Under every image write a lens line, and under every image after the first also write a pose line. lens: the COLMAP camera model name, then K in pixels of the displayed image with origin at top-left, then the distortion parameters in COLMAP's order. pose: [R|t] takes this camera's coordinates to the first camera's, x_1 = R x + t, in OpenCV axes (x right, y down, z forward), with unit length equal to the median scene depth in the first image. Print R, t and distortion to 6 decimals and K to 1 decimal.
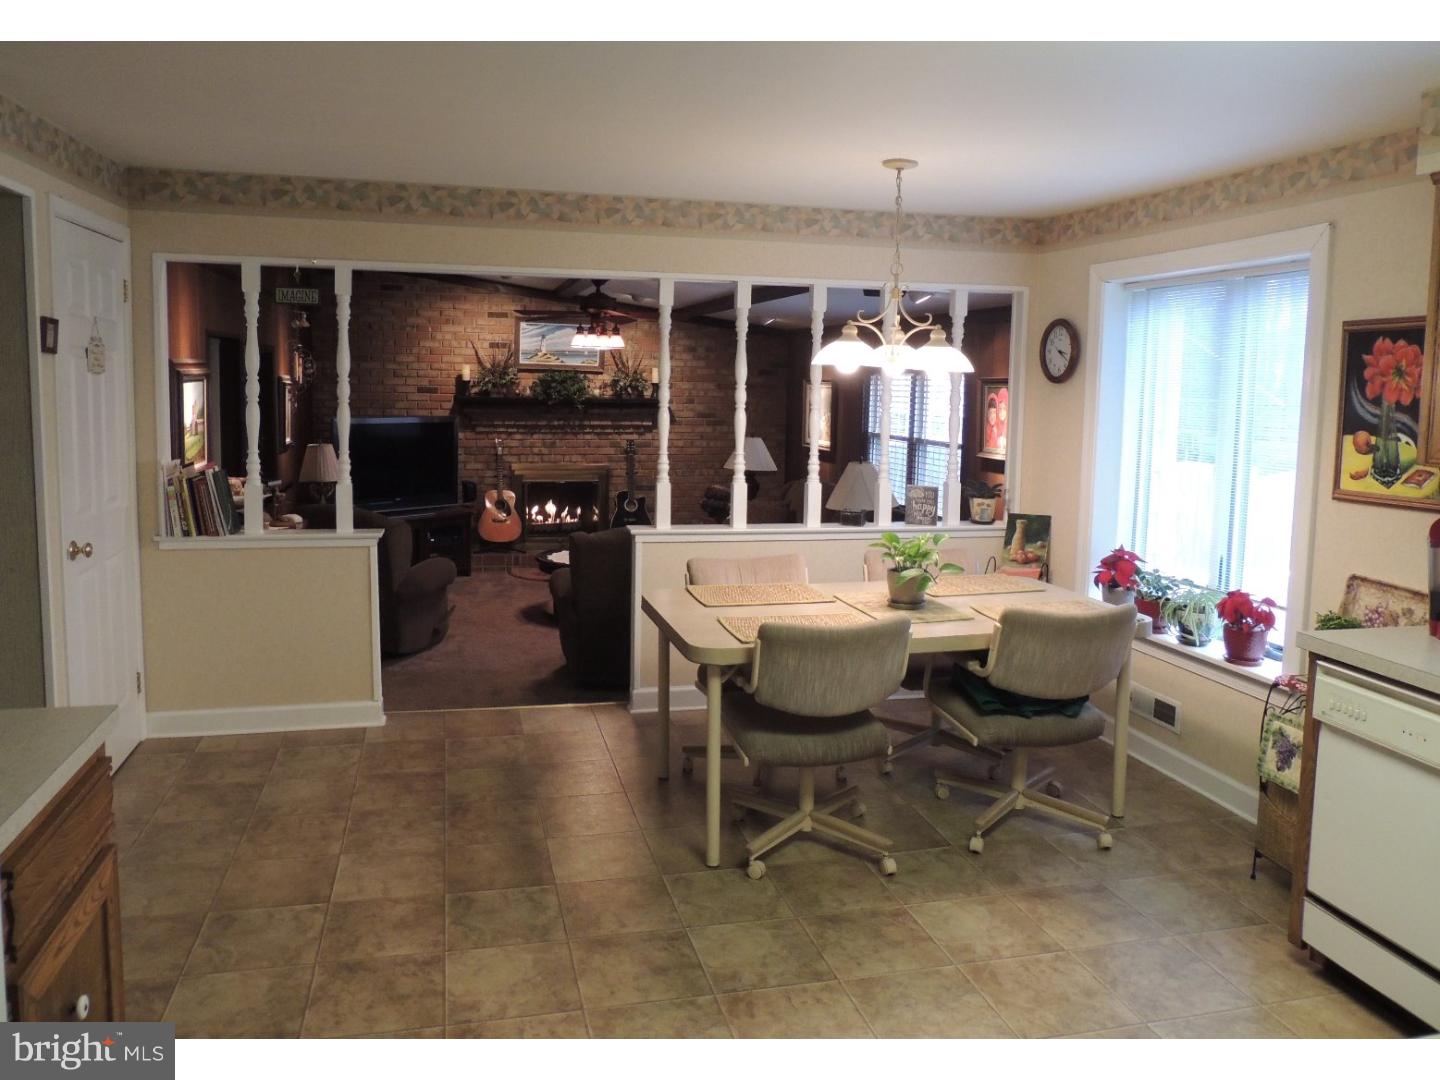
lens RADIAL K [[1089.9, 0, 719.3], [0, 1089.9, 490.6], [0, 0, 1]] dist [-0.003372, -0.001658]
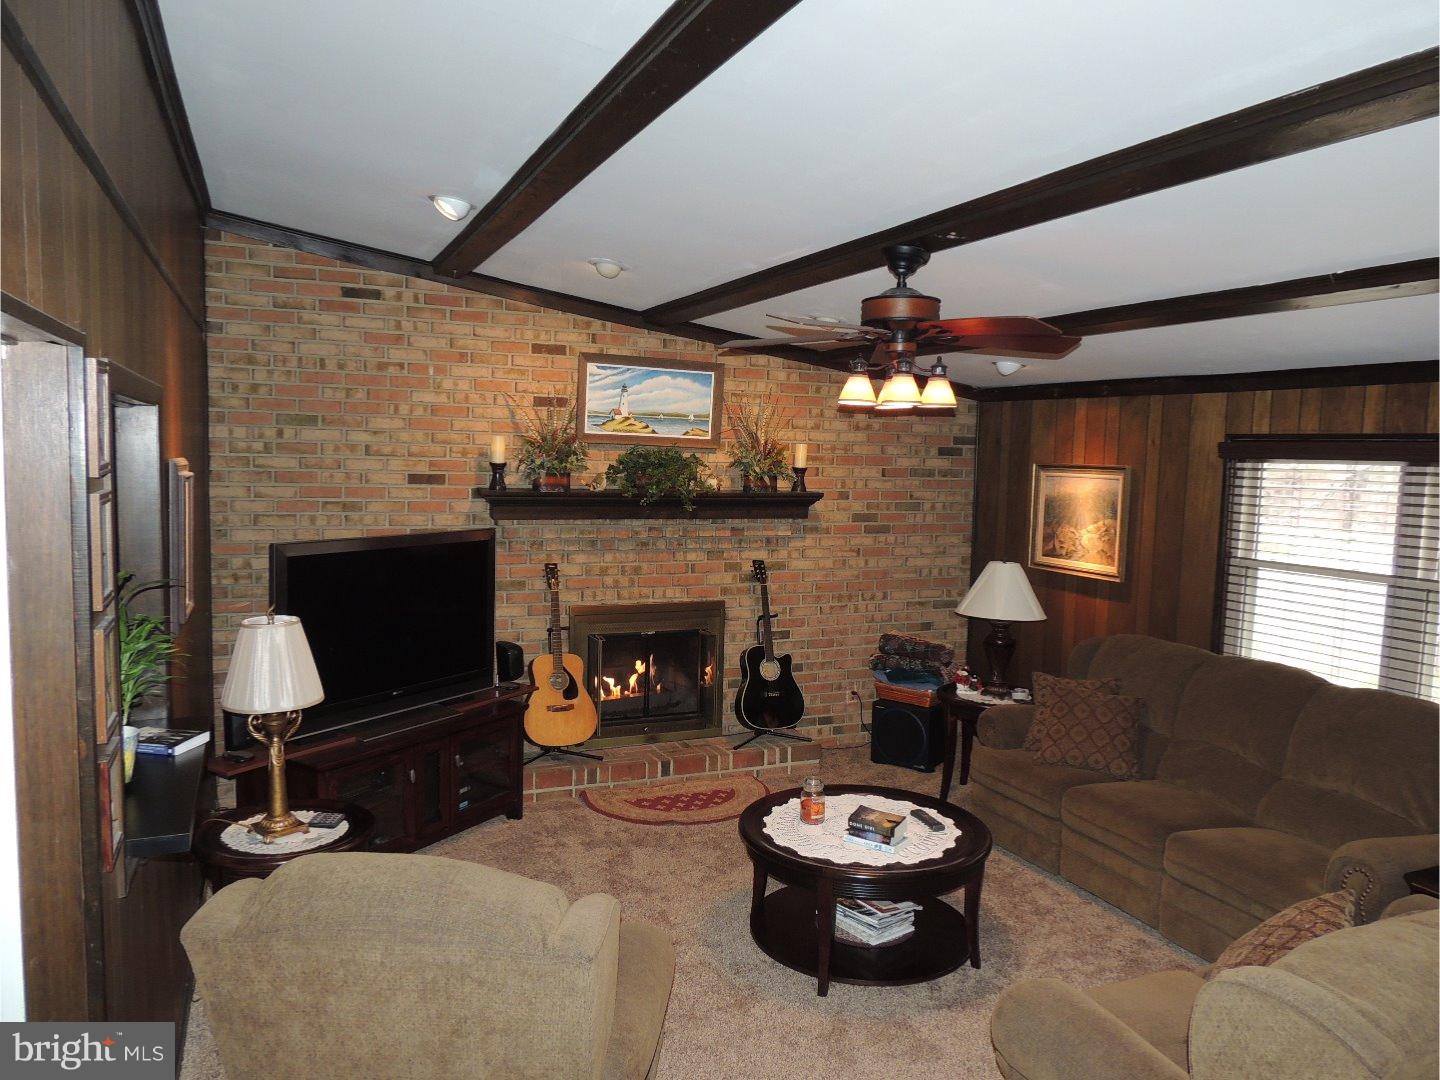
lens RADIAL K [[1008.5, 0, 720.0], [0, 1008.5, 540.0], [0, 0, 1]] dist [-0.003986, -0.000726]
pose [[0.983385, -0.008493, 0.181331, -0.213138], [0.010011, 0.999922, -0.007458, -0.055579], [-0.181253, 0.009150, 0.983394, 0.461692]]
